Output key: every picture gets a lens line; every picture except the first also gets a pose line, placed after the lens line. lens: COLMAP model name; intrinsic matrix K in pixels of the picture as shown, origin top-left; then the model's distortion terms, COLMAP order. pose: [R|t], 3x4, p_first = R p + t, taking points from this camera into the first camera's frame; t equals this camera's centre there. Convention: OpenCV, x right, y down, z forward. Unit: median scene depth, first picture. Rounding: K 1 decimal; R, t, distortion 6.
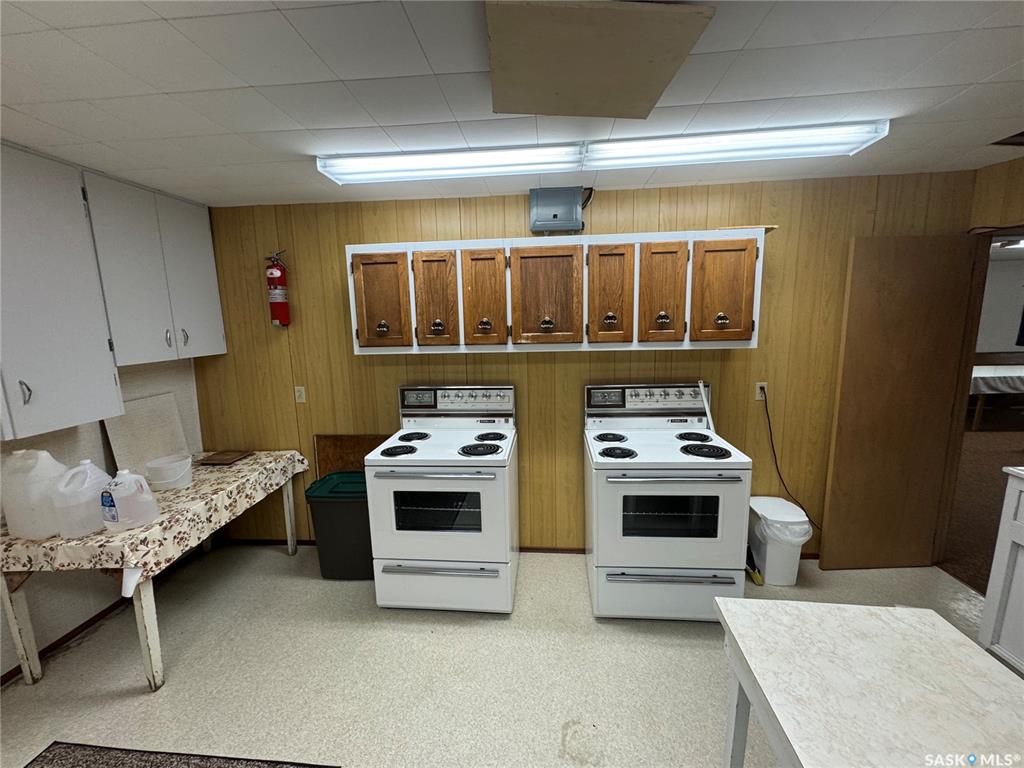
lens RADIAL K [[410.4, 0, 512.0], [0, 410.4, 384.0], [0, 0, 1]] dist [-0.001924, 0.000075]
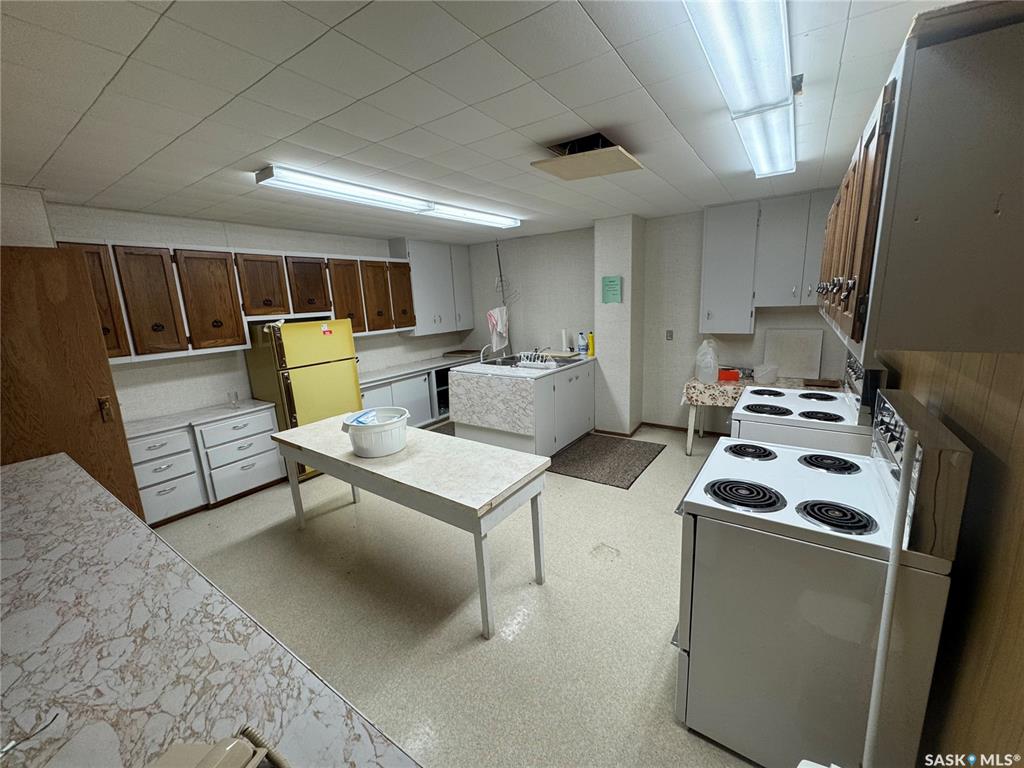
lens RADIAL K [[410.4, 0, 512.0], [0, 410.4, 384.0], [0, 0, 1]] dist [-0.001924, 0.000075]
pose [[-0.486700, 0.225008, -0.844094, 1.081264], [-0.083658, 0.949812, 0.301426, -0.160143], [0.869554, 0.217319, -0.443450, 0.856173]]
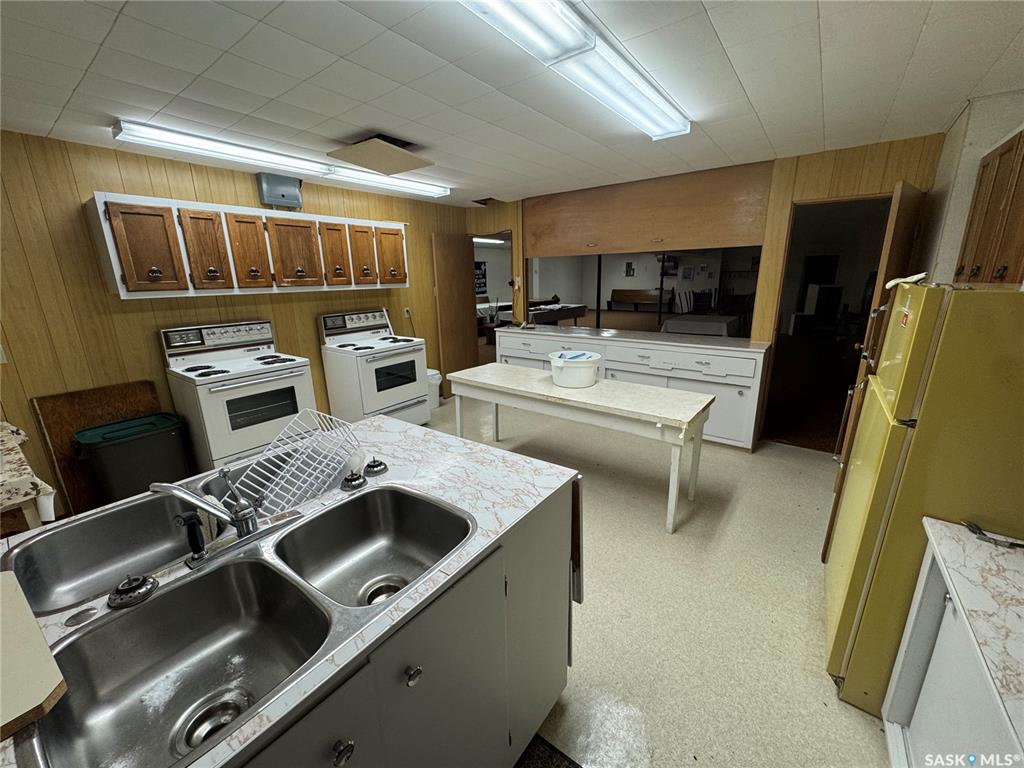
lens RADIAL K [[410.4, 0, 512.0], [0, 410.4, 384.0], [0, 0, 1]] dist [-0.001924, 0.000075]
pose [[0.527700, -0.203383, 0.824723, -0.813405], [0.138571, 0.978518, 0.152645, 0.127693], [-0.838052, 0.033732, 0.544547, -0.435825]]
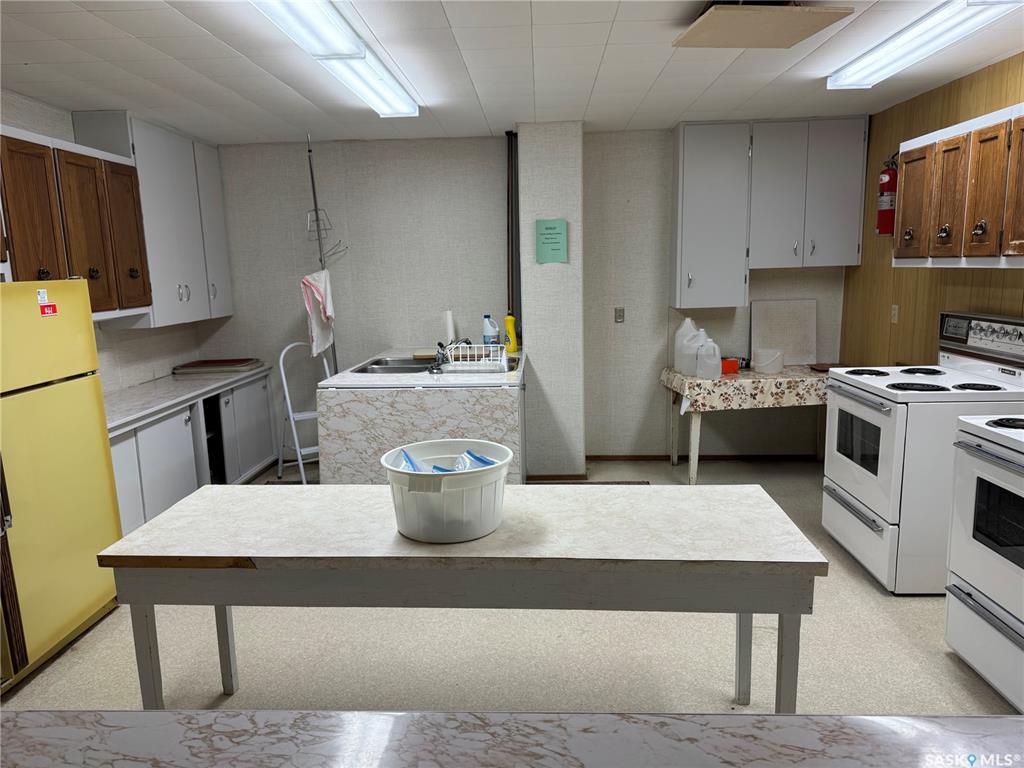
lens RADIAL K [[721.7, 0, 512.0], [0, 721.7, 384.0], [0, 0, 1]] dist [0.106009, -0.153288]
pose [[0.052300, 0.182564, -0.981802, 1.248176], [-0.135166, 0.975394, 0.174172, 0.010886], [0.989442, 0.123597, 0.075690, 0.102582]]
